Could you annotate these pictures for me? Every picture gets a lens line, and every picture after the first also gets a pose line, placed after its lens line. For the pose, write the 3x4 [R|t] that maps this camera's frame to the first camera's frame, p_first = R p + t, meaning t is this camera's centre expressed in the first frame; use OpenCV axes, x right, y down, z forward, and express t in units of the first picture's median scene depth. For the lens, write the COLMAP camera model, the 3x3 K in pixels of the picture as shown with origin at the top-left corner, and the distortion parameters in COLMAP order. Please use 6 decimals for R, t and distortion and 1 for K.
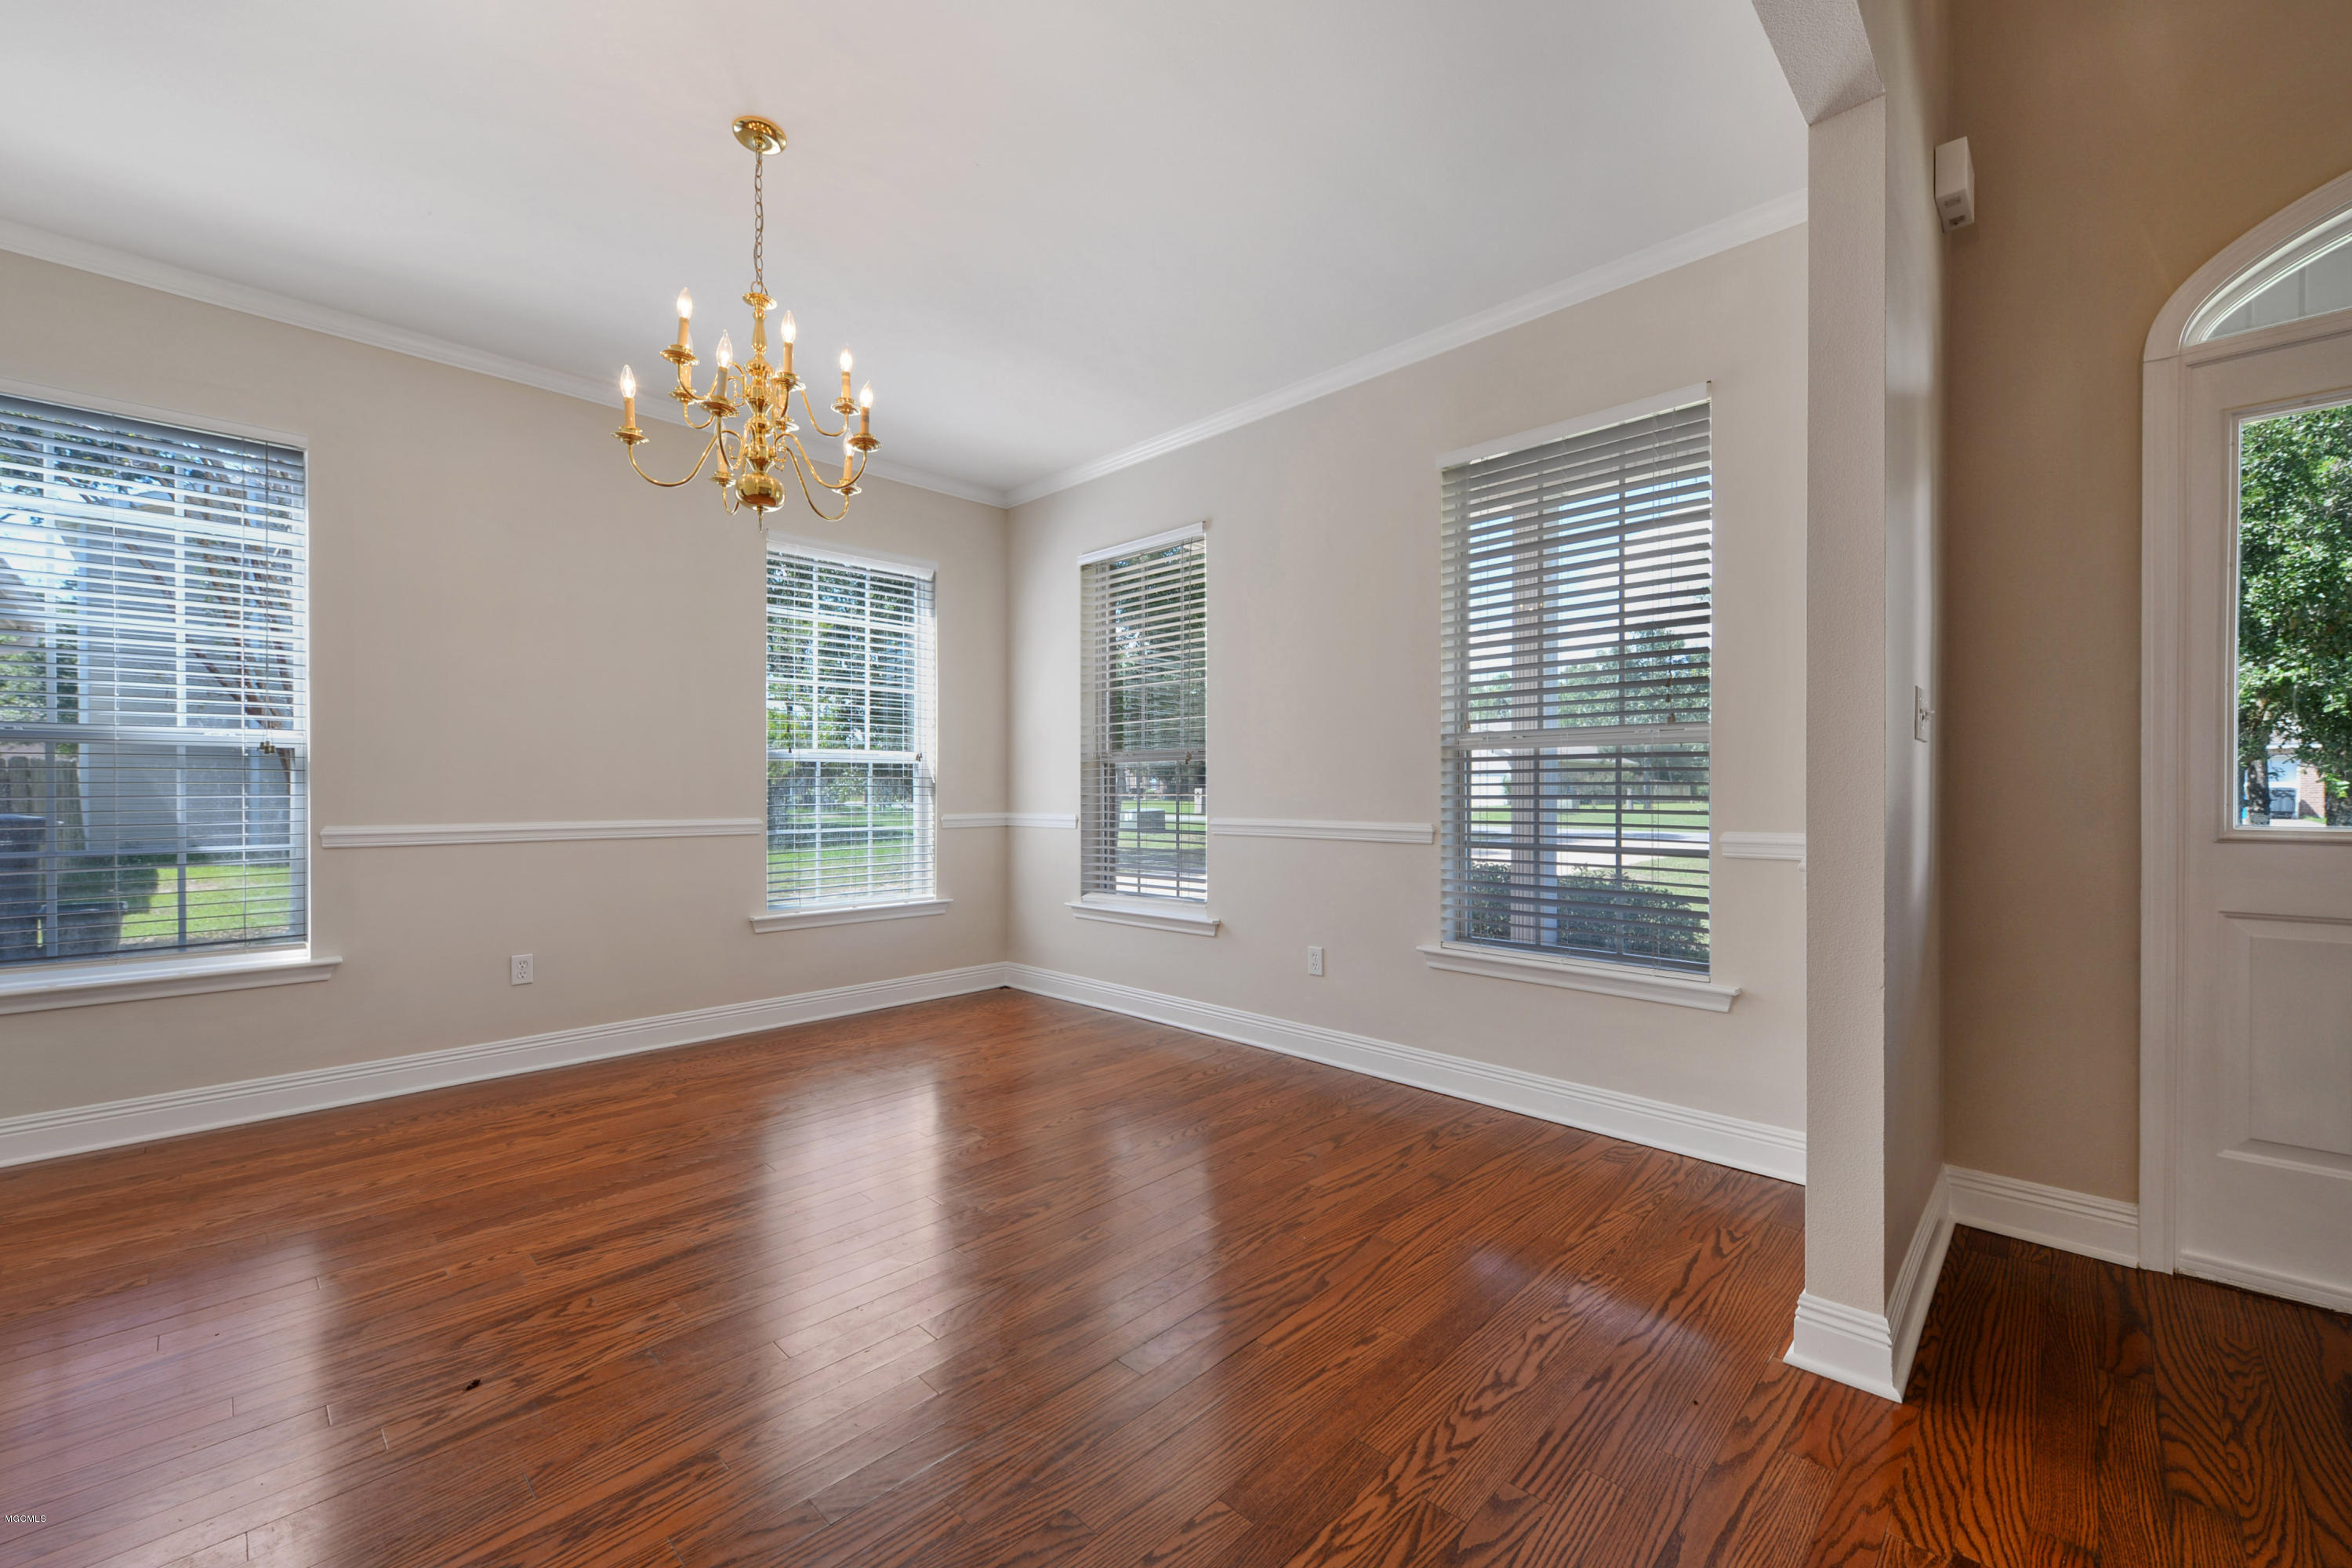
lens RADIAL K [[943.8, 0, 1176.2], [0, 943.8, 782.9], [0, 0, 1]] dist [0.006846, -0.000920]
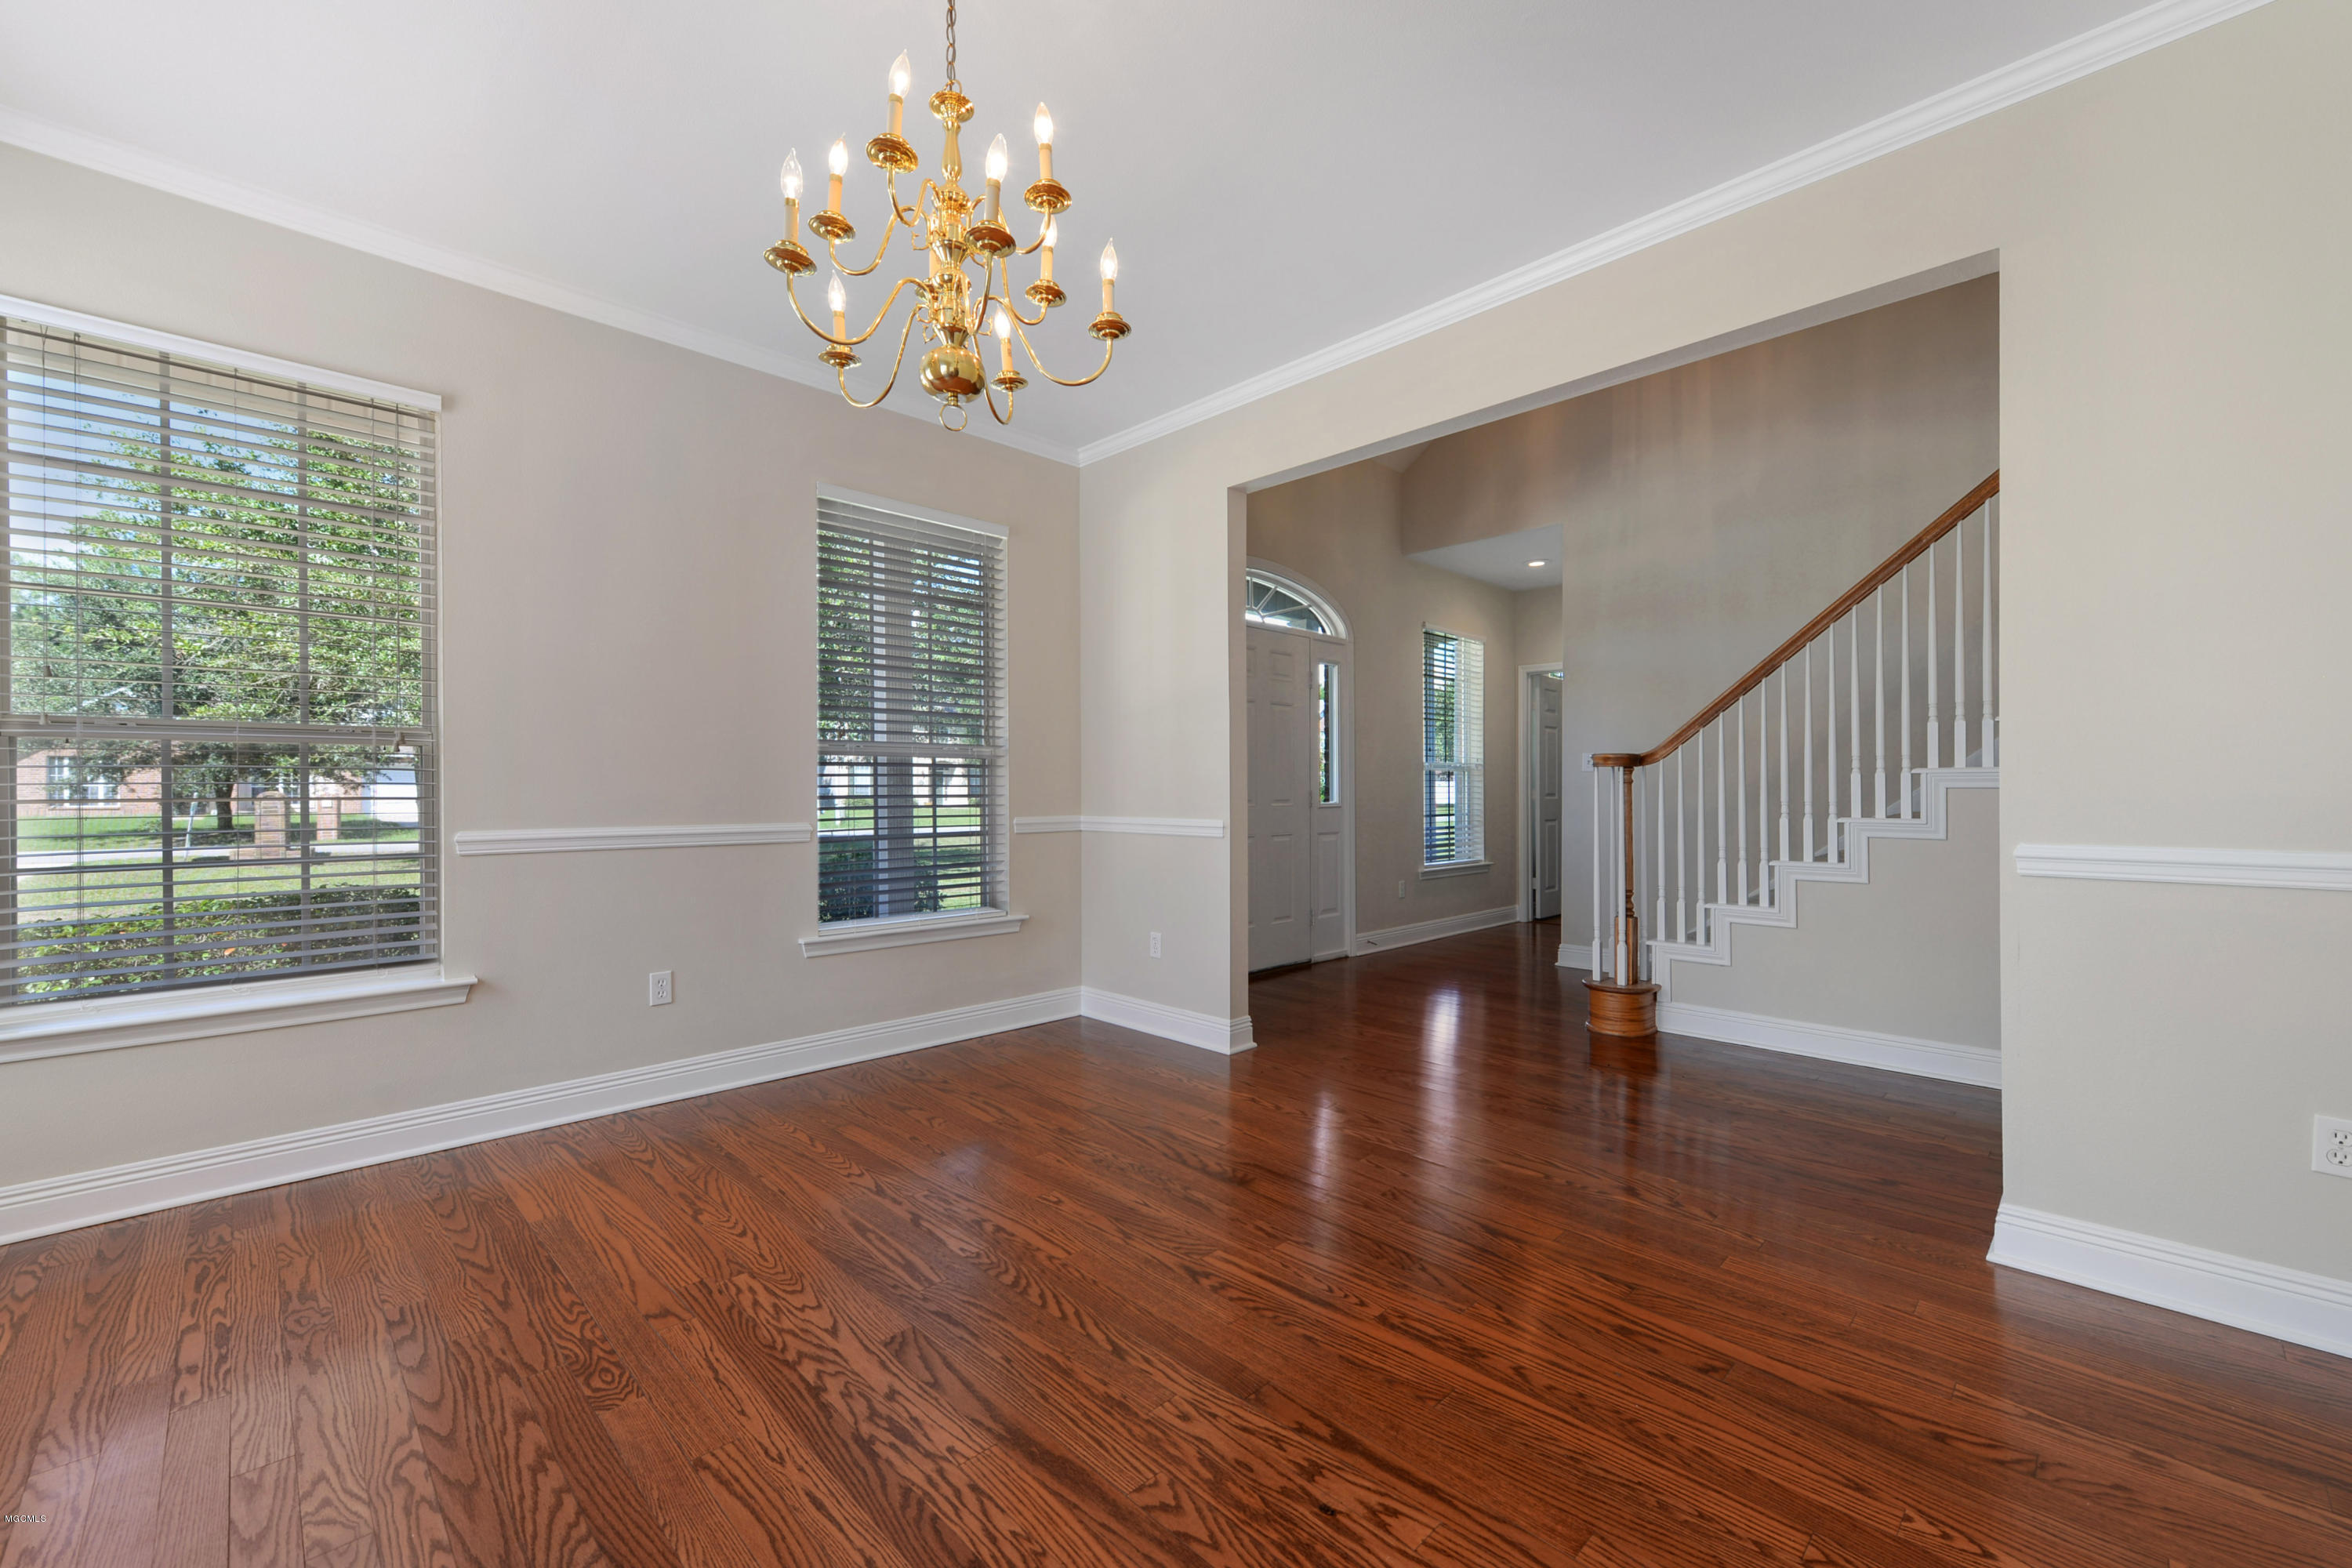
lens RADIAL K [[943.8, 0, 1181.6], [0, 943.8, 788.4], [0, 0, 1]] dist [0.006846, -0.000920]
pose [[0.017062, 0.003648, 0.999848, -1.259773], [-0.003115, 0.999989, -0.003595, 0.011749], [-0.999850, -0.003053, 0.017073, 0.897396]]
